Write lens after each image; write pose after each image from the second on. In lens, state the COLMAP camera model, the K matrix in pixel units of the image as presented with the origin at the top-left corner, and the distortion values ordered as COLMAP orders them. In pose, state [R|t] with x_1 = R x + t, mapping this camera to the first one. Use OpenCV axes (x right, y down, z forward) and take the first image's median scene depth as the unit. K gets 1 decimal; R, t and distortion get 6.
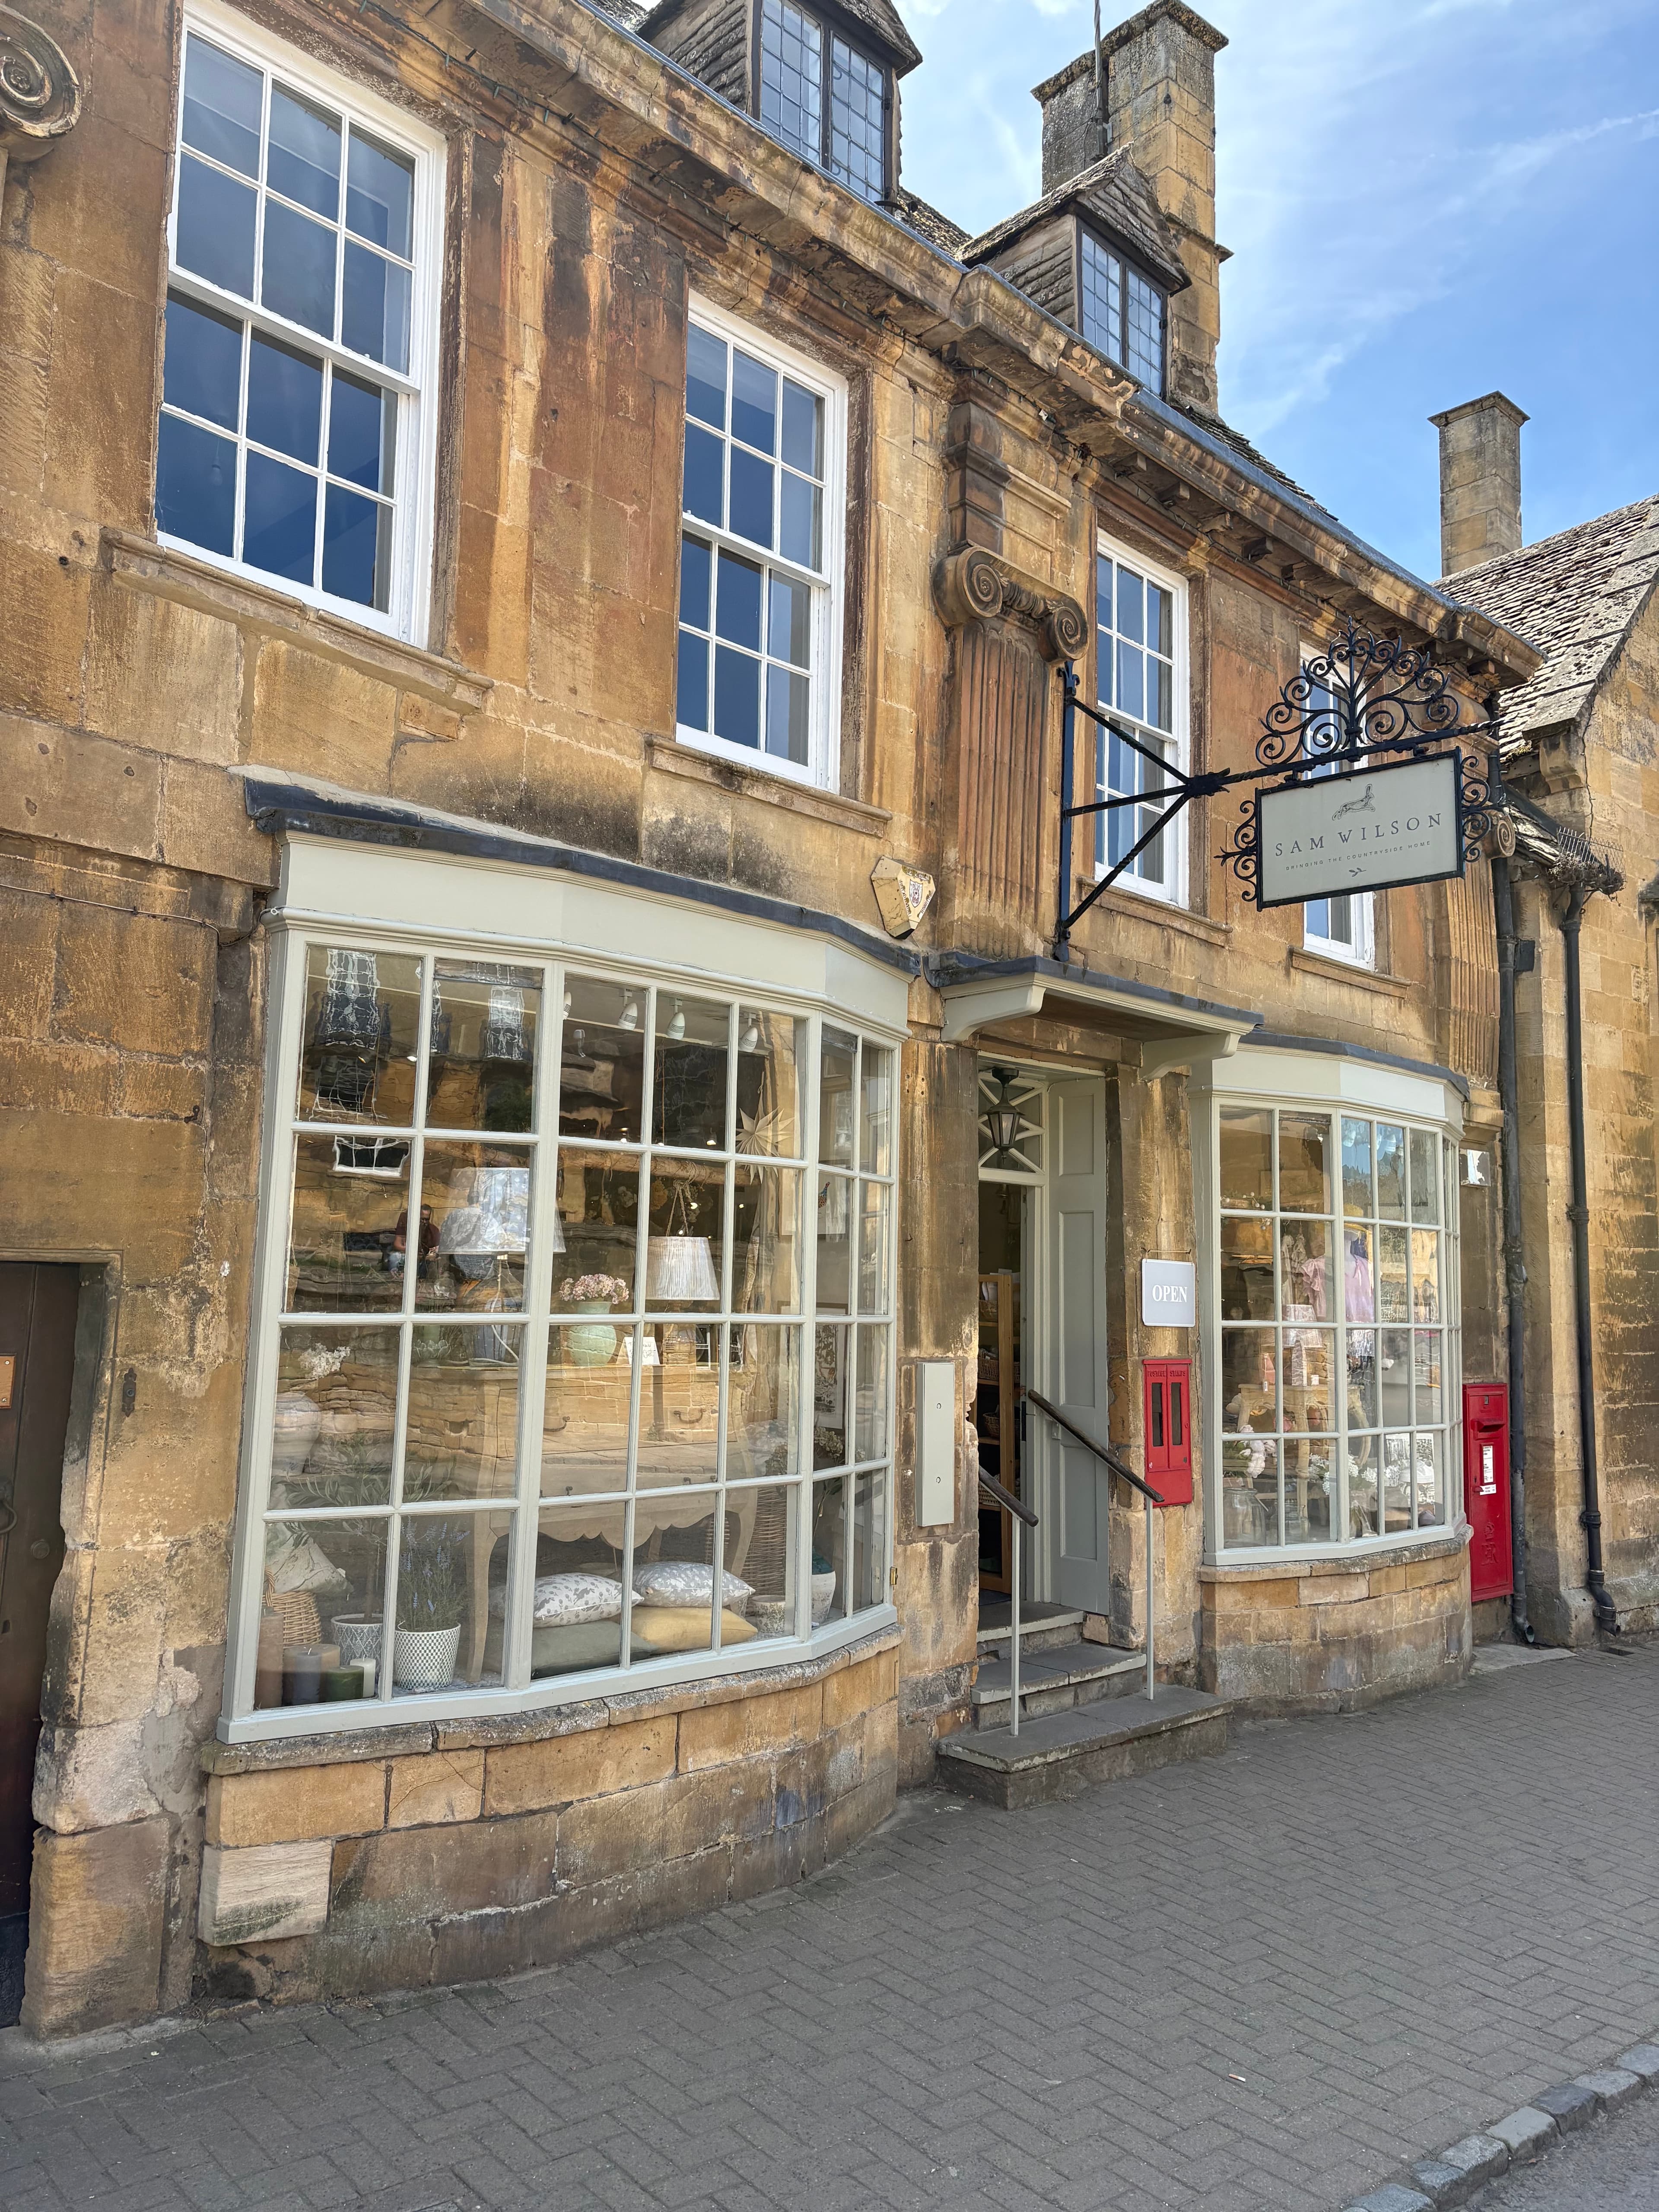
lens RADIAL K [[1653.5, 0, 826.0], [0, 1653.5, 1113.0], [0, 0, 1]] dist [0.000498, 0.000090]
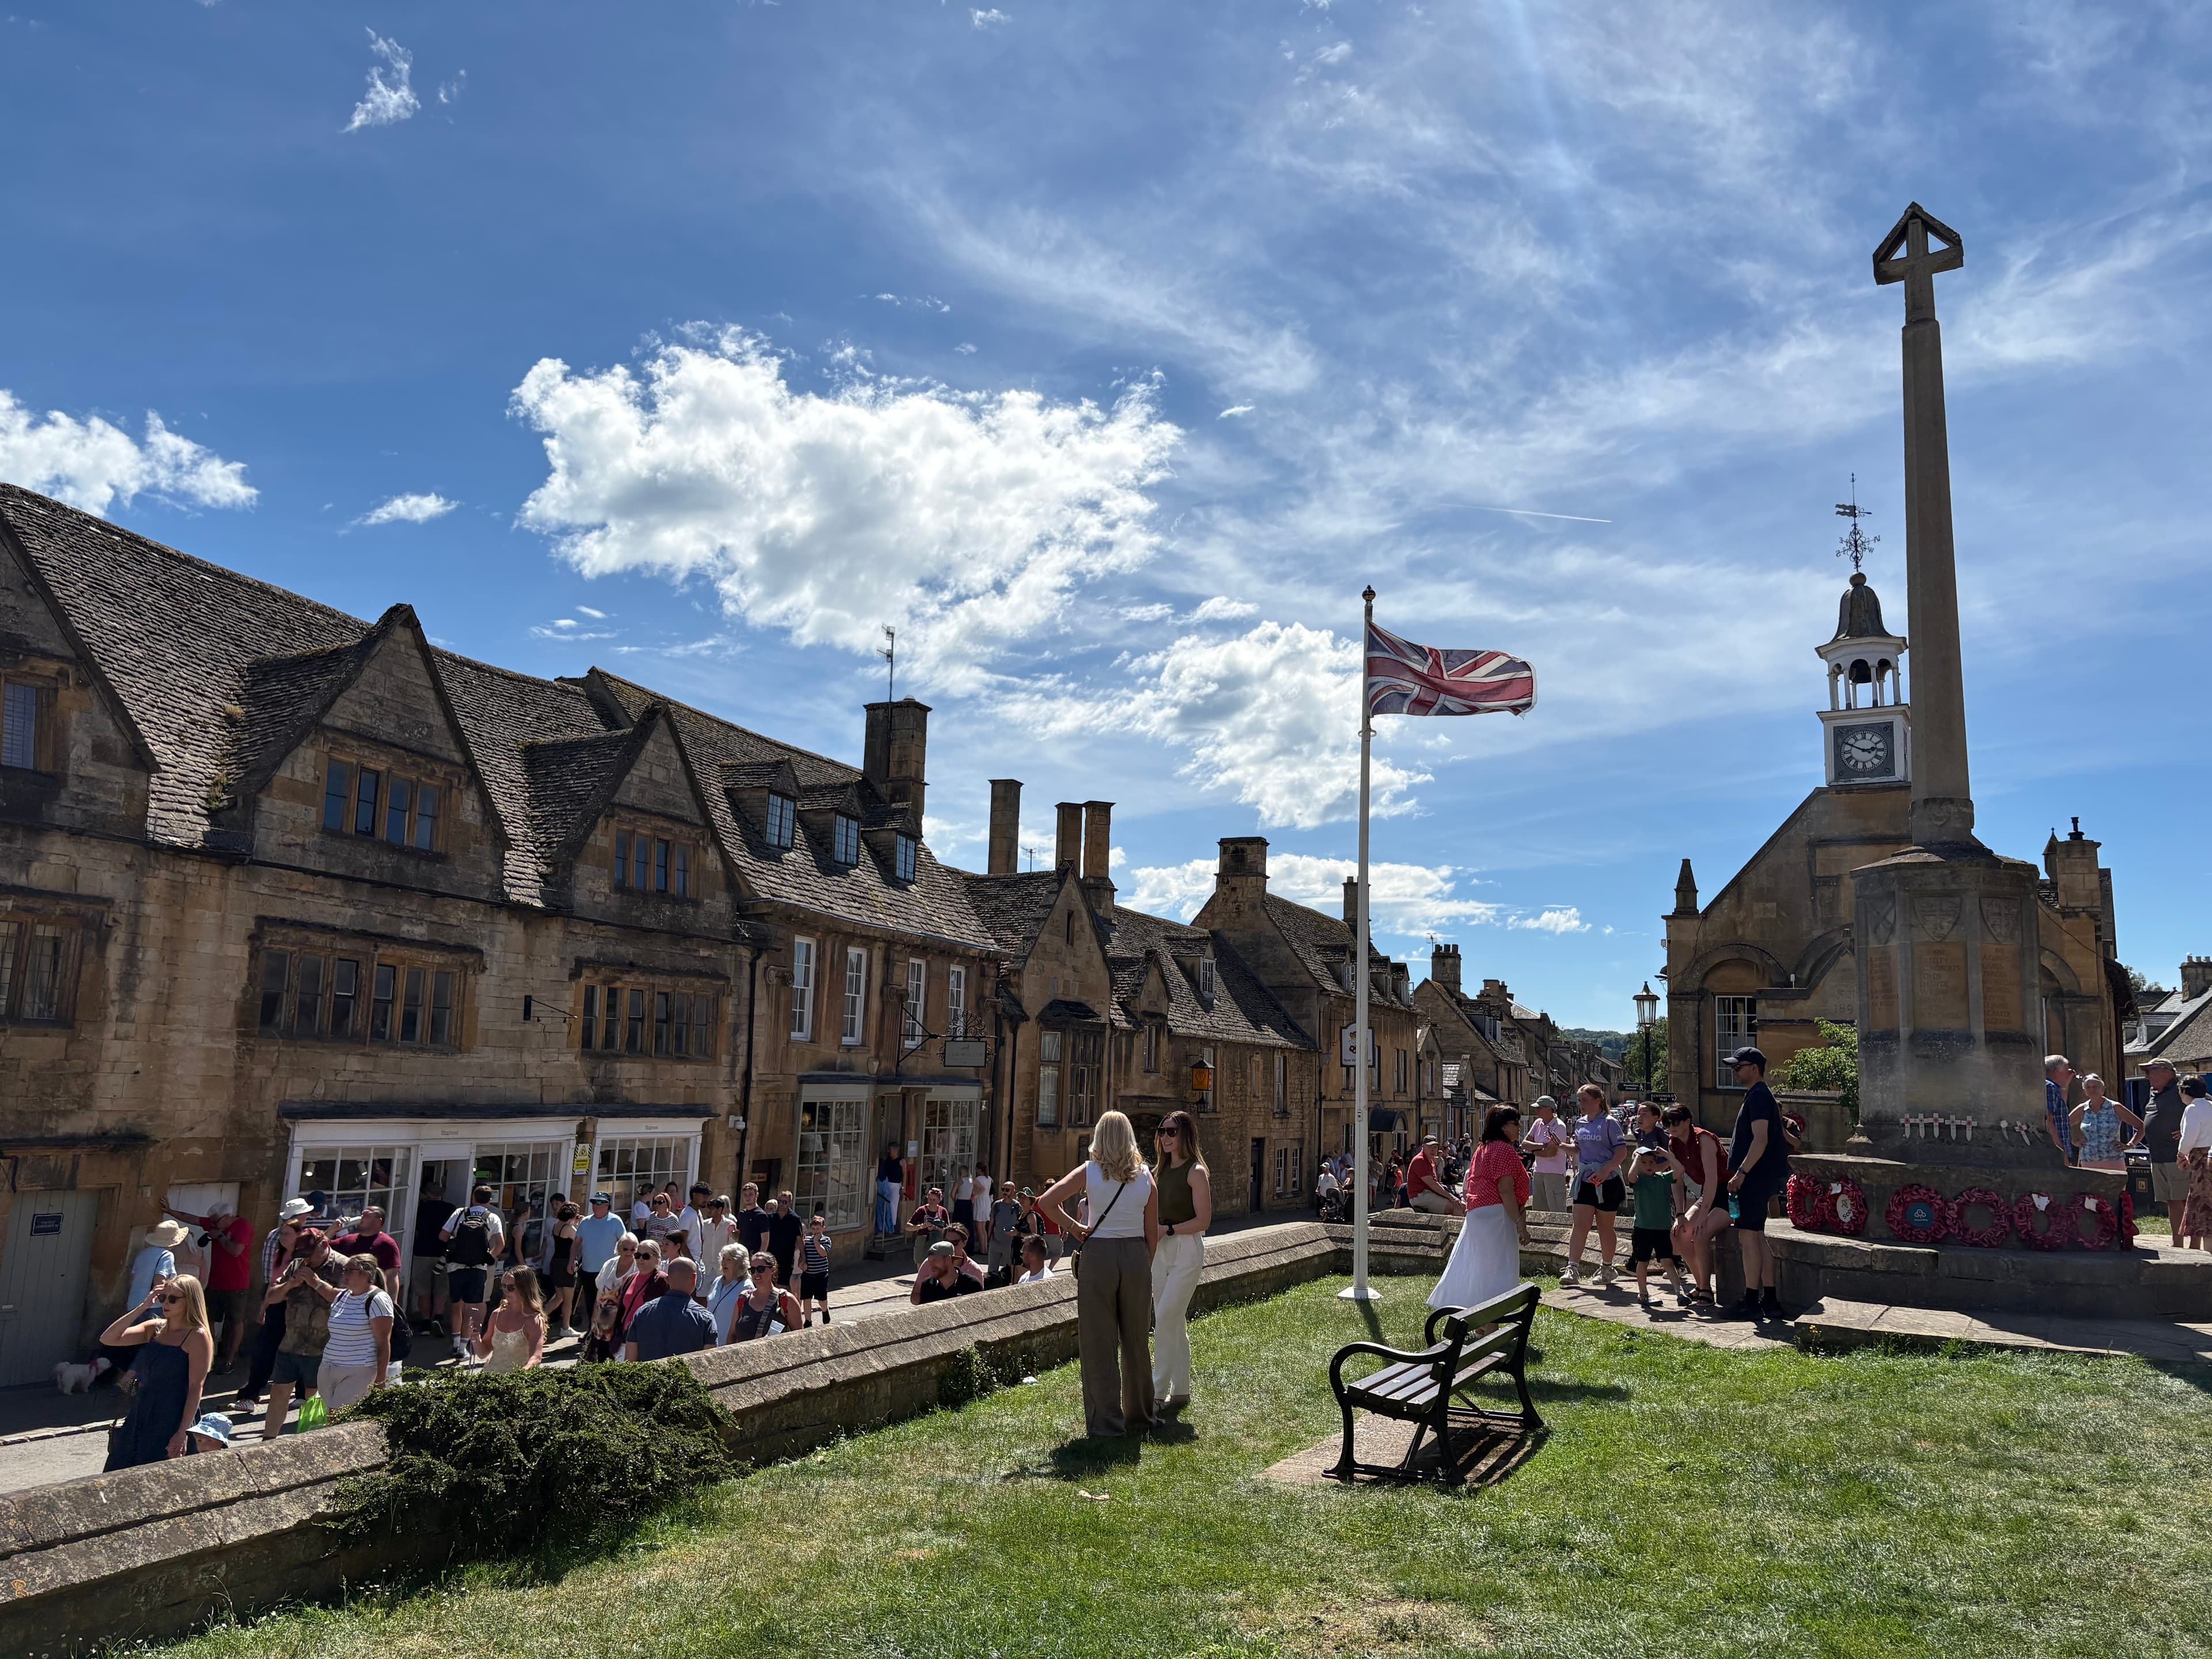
lens RADIAL K [[1653.5, 0, 1105.1], [0, 1653.5, 825.5], [0, 0, 1]] dist [0.000498, 0.000090]
pose [[0.901879, 0.073407, 0.425707, -0.954151], [-0.065054, 0.997297, -0.034148, -0.471670], [-0.427063, 0.003104, 0.904217, -2.385060]]
